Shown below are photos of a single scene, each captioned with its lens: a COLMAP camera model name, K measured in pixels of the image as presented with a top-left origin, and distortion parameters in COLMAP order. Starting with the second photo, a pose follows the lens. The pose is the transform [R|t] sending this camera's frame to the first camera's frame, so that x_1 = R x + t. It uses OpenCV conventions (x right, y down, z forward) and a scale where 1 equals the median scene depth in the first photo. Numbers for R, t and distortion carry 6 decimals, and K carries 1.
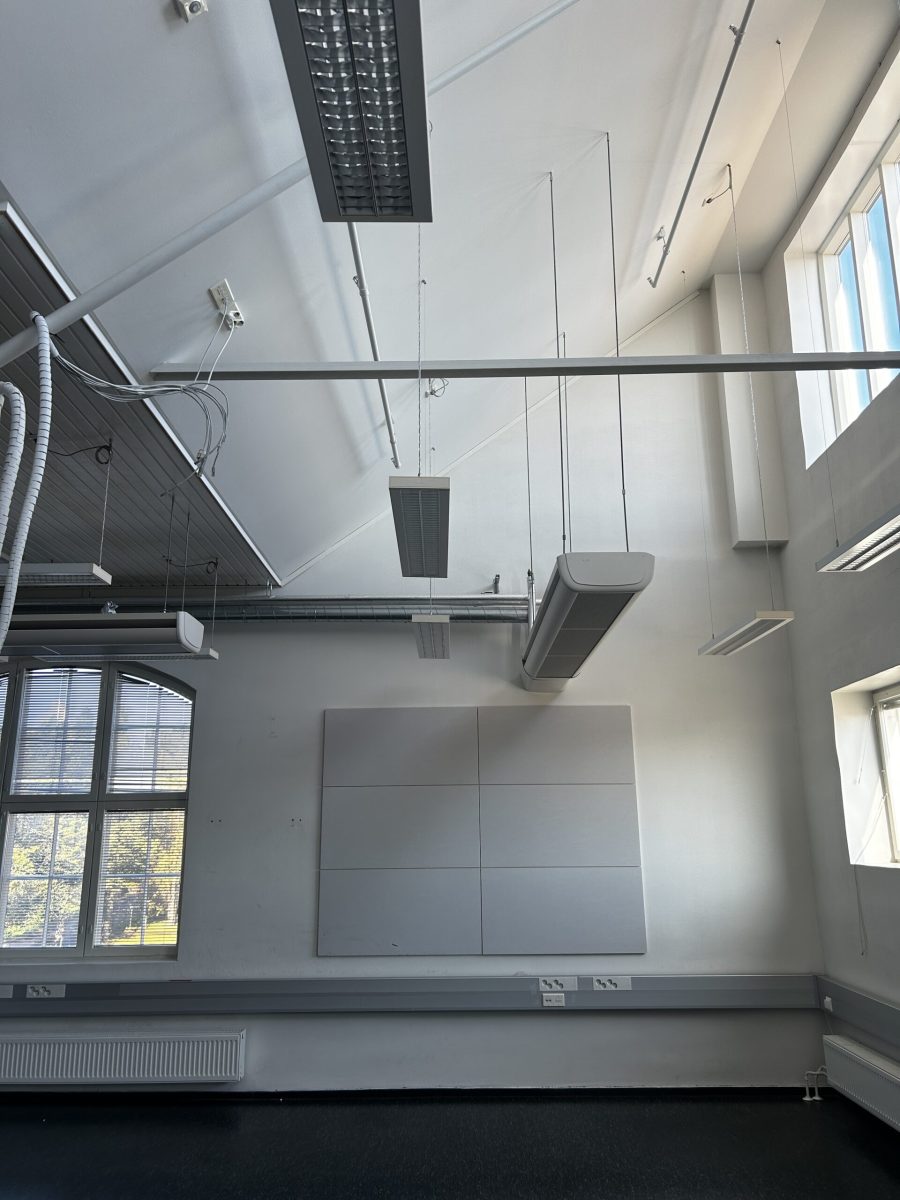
lens RADIAL K [[926.8, 0, 450.0], [0, 926.8, 600.0], [0, 0, 1]] dist [0.039003, -0.005465]
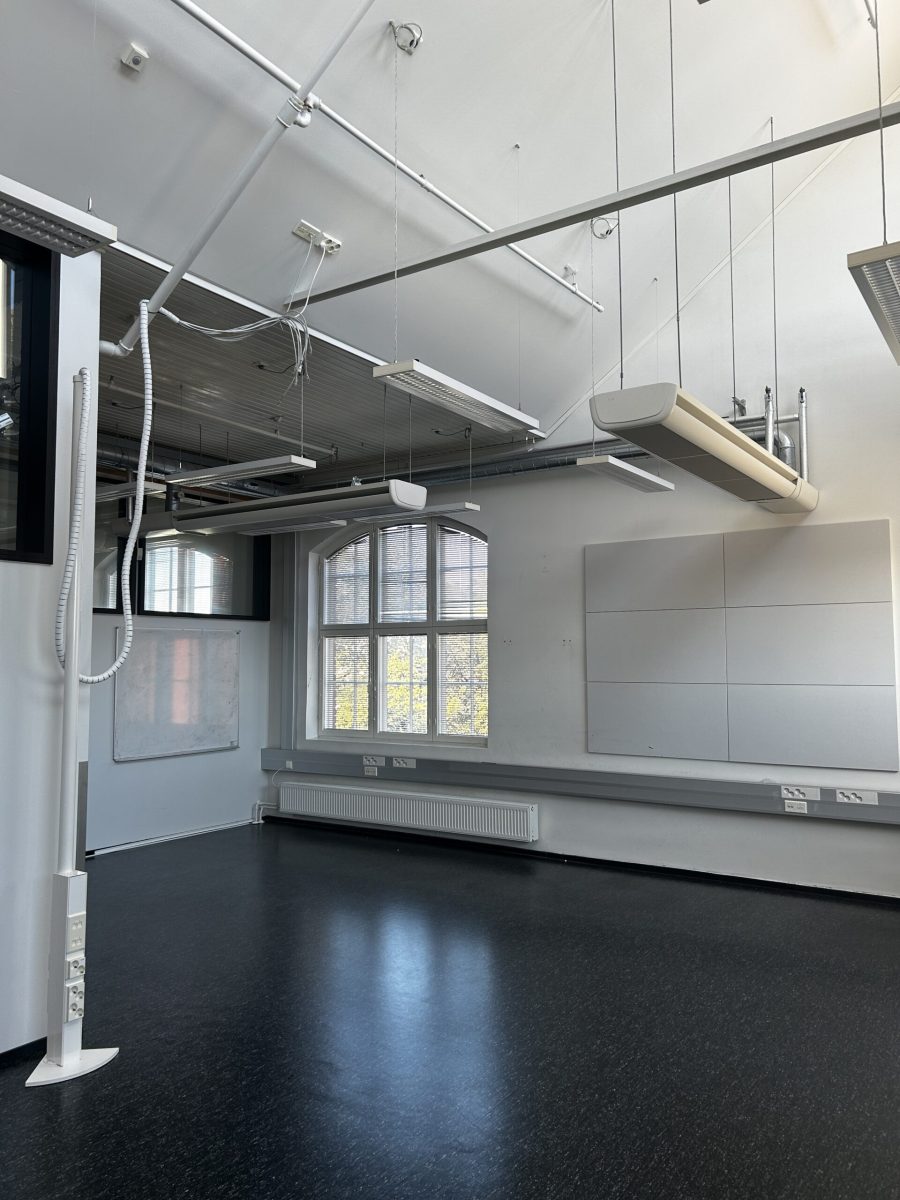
lens RADIAL K [[892.5, 0, 449.9], [0, 892.5, 595.5], [0, 0, 1]] dist [0.028801, -0.010836]
pose [[0.834761, -0.034775, -0.549514, 0.325690], [0.133821, 0.980893, 0.141212, 0.003671], [0.534104, -0.191415, 0.823464, 0.013131]]
